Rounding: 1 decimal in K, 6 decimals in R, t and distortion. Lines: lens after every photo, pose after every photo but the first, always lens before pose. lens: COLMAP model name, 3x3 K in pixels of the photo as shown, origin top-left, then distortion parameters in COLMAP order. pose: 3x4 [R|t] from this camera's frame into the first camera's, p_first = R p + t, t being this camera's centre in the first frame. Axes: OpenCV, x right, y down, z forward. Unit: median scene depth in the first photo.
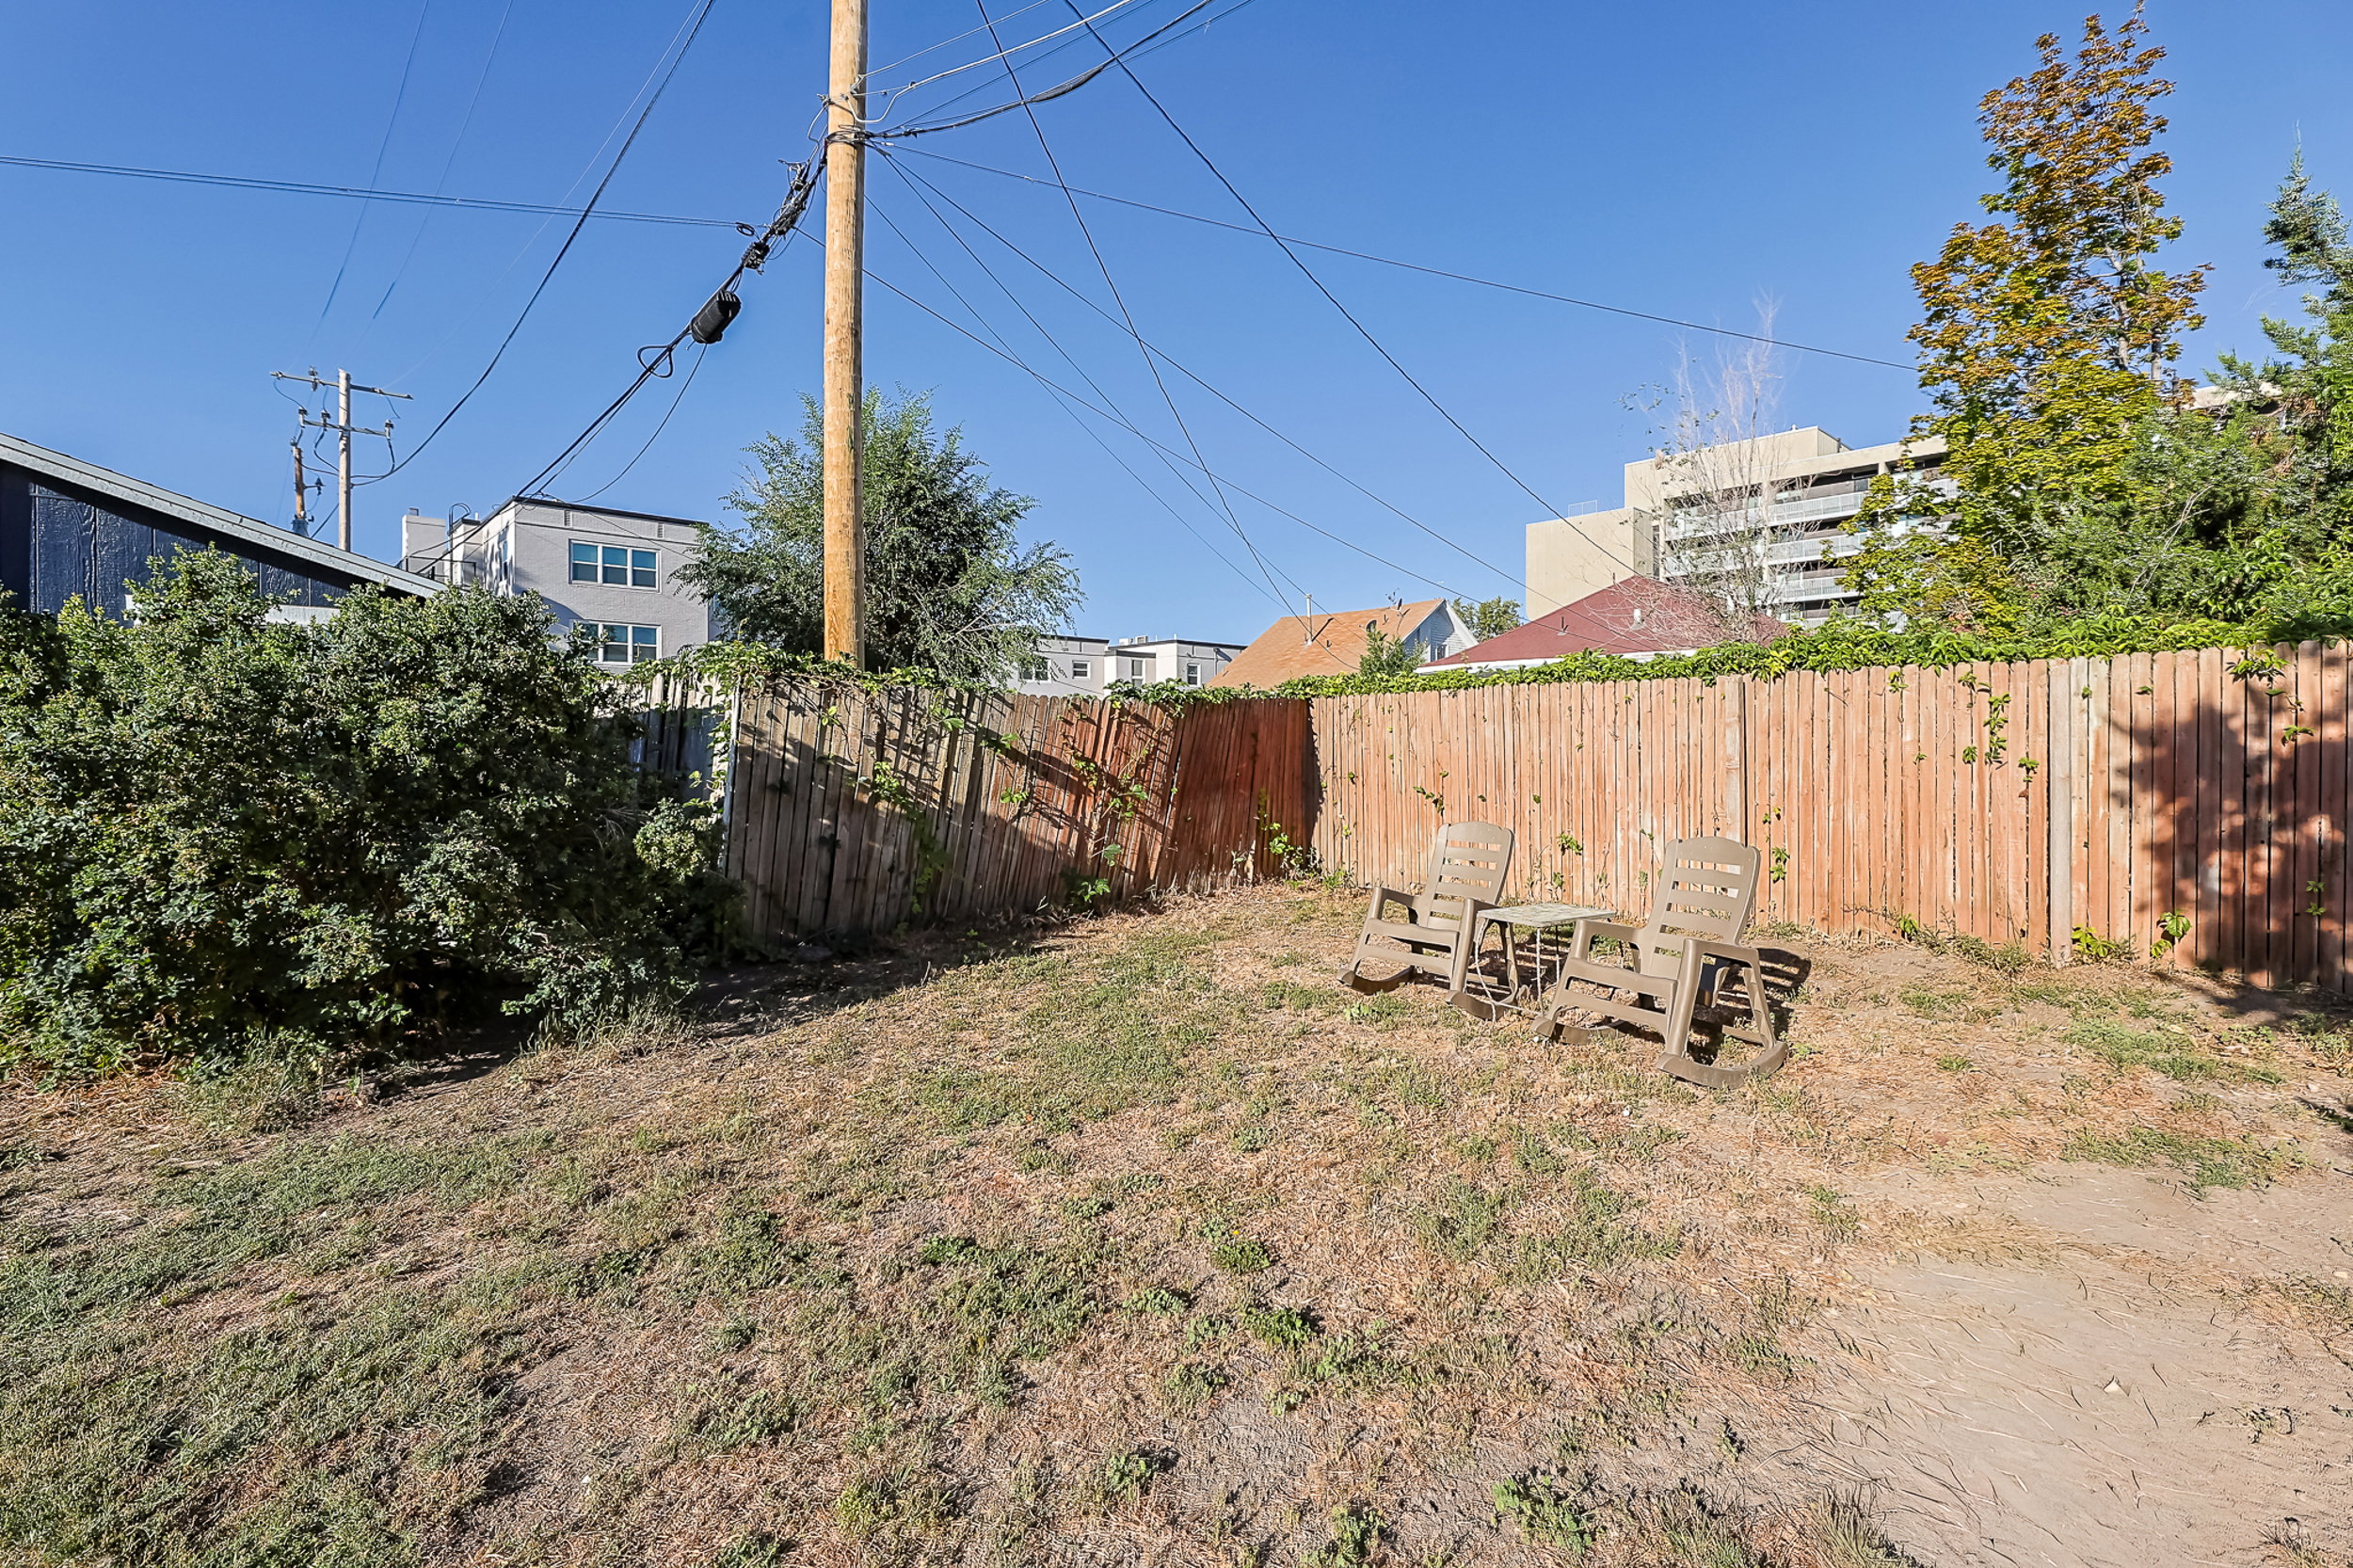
lens RADIAL K [[995.7, 0, 1314.5], [0, 995.7, 746.0], [0, 0, 1]] dist [-0.002886, -0.000614]
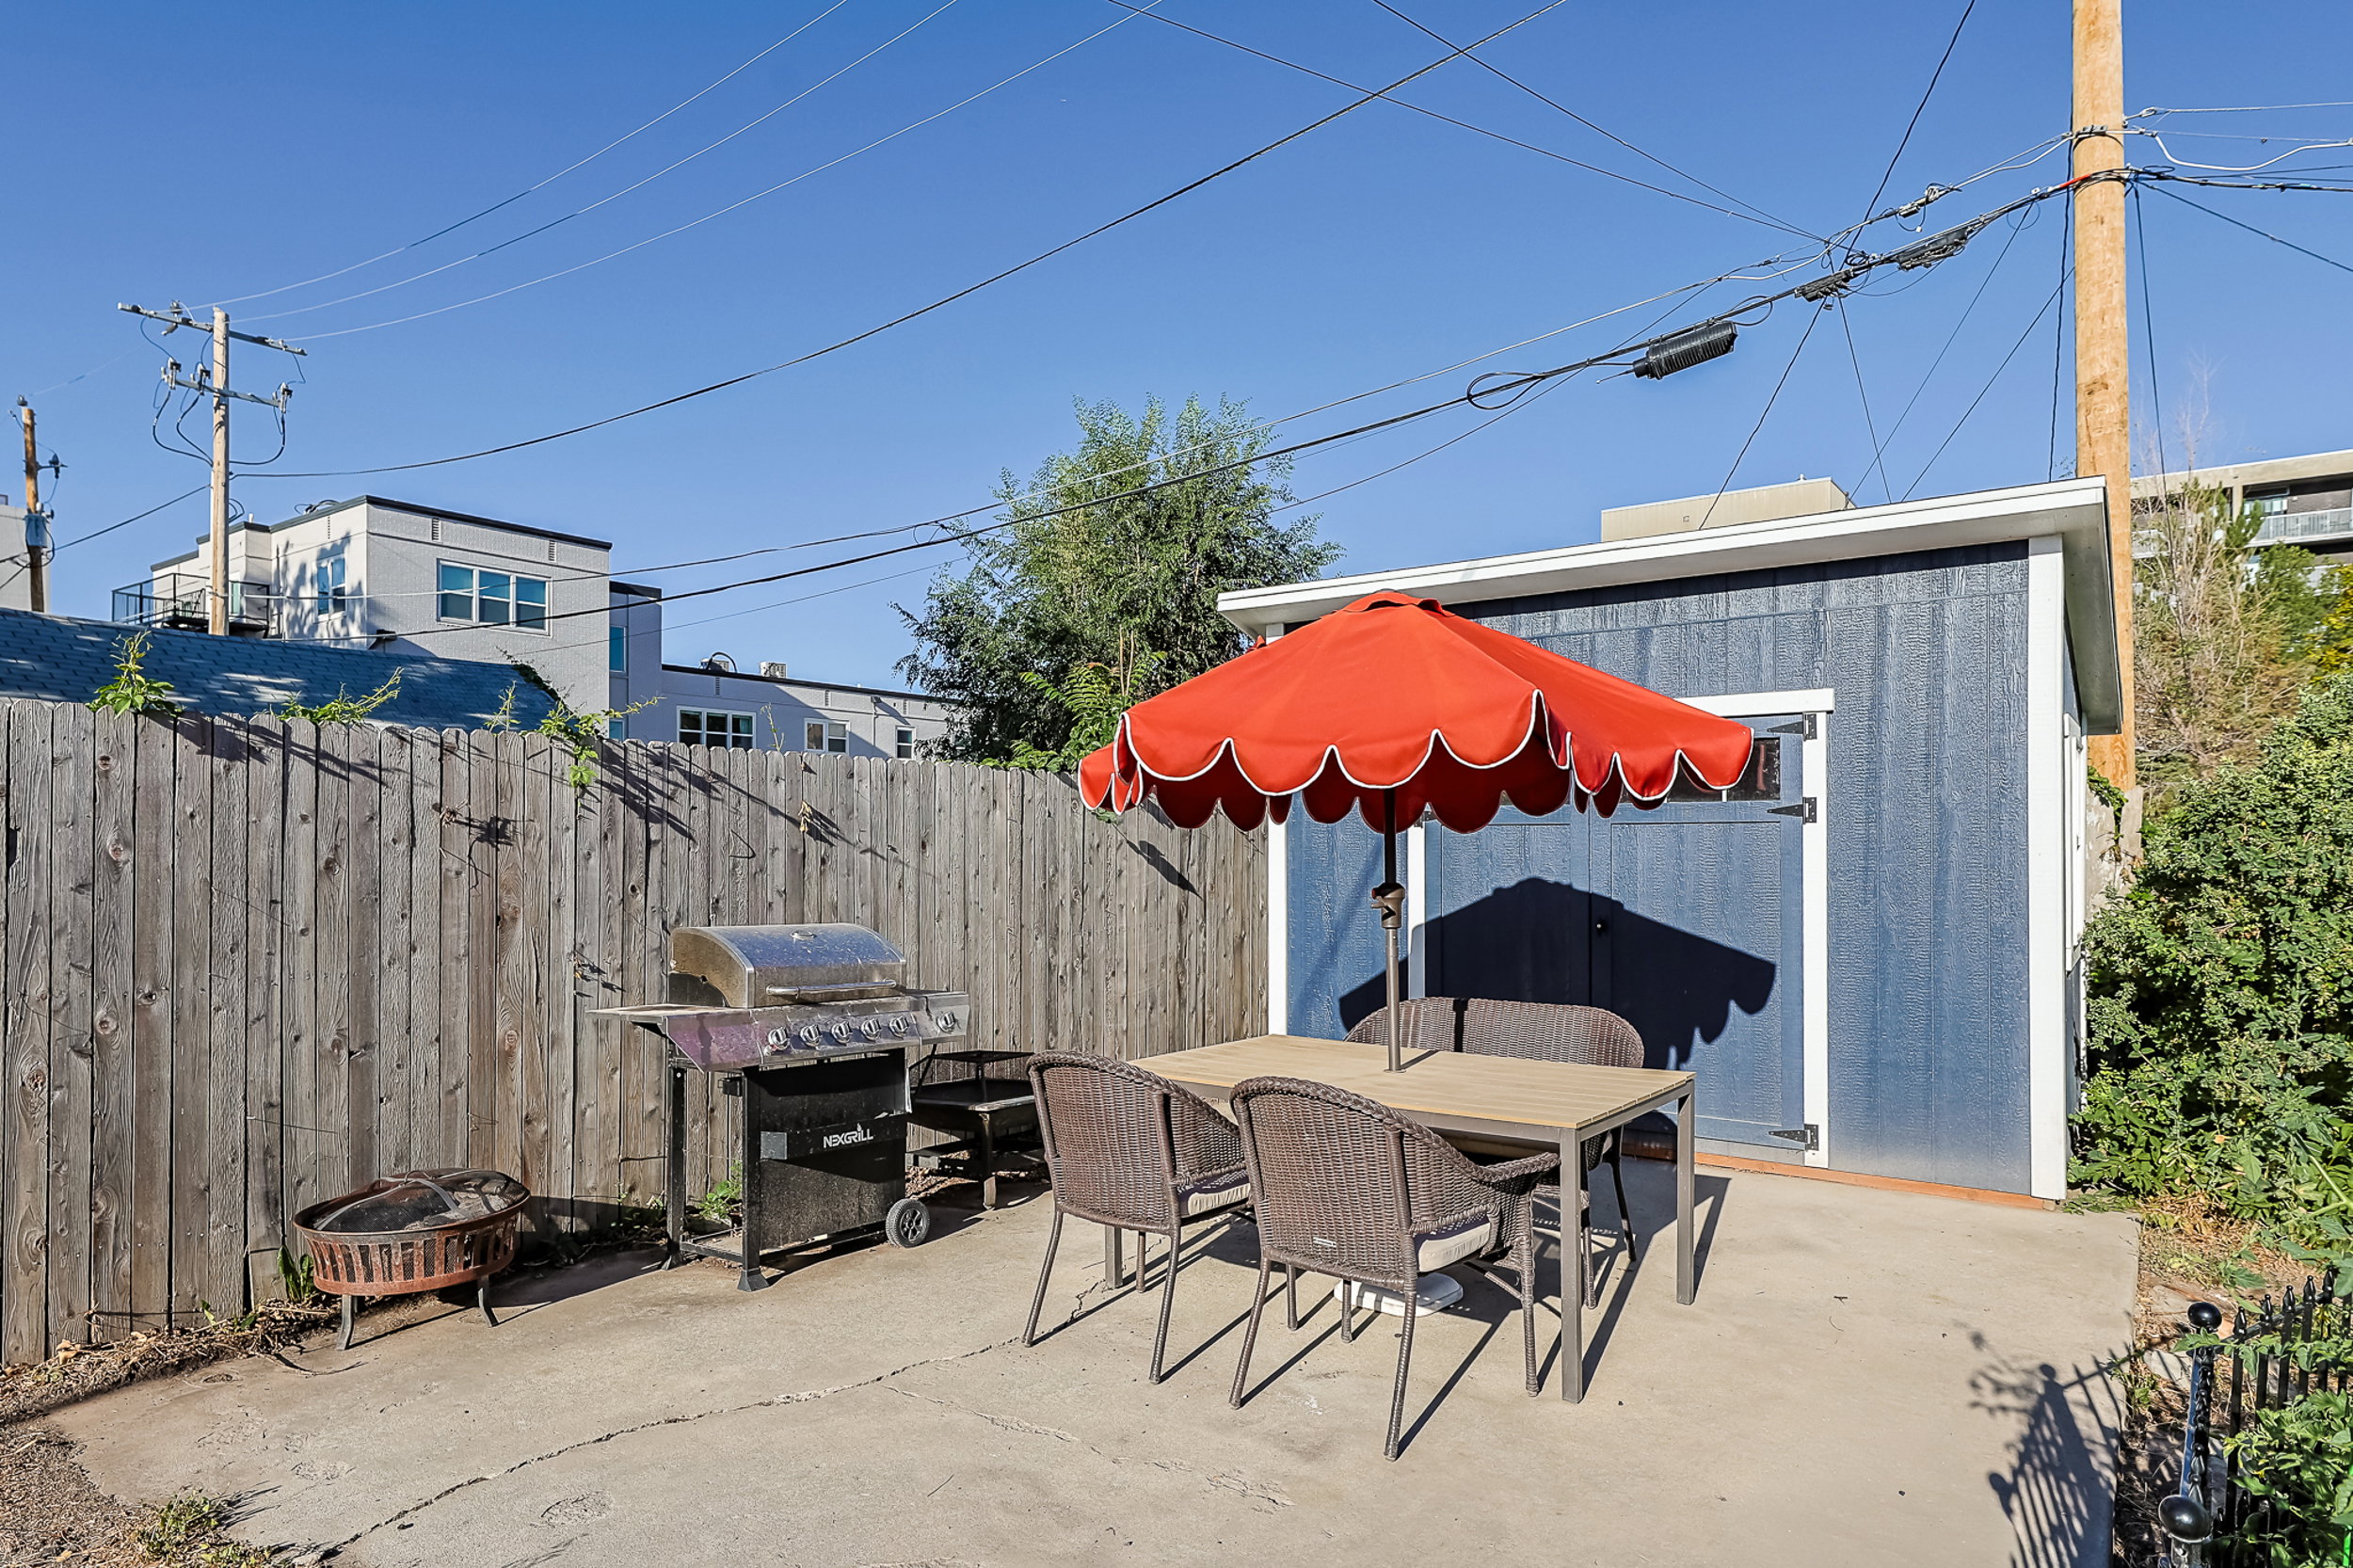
lens RADIAL K [[1266.7, 0, 1101.6], [0, 1266.7, 837.0], [0, 0, 1]] dist [0.001702, 0.000582]
pose [[0.984961, 0.000583, 0.172778, -0.437959], [-0.000463, 1.000000, -0.000734, -0.007103], [-0.172778, 0.000643, 0.984961, 0.015556]]
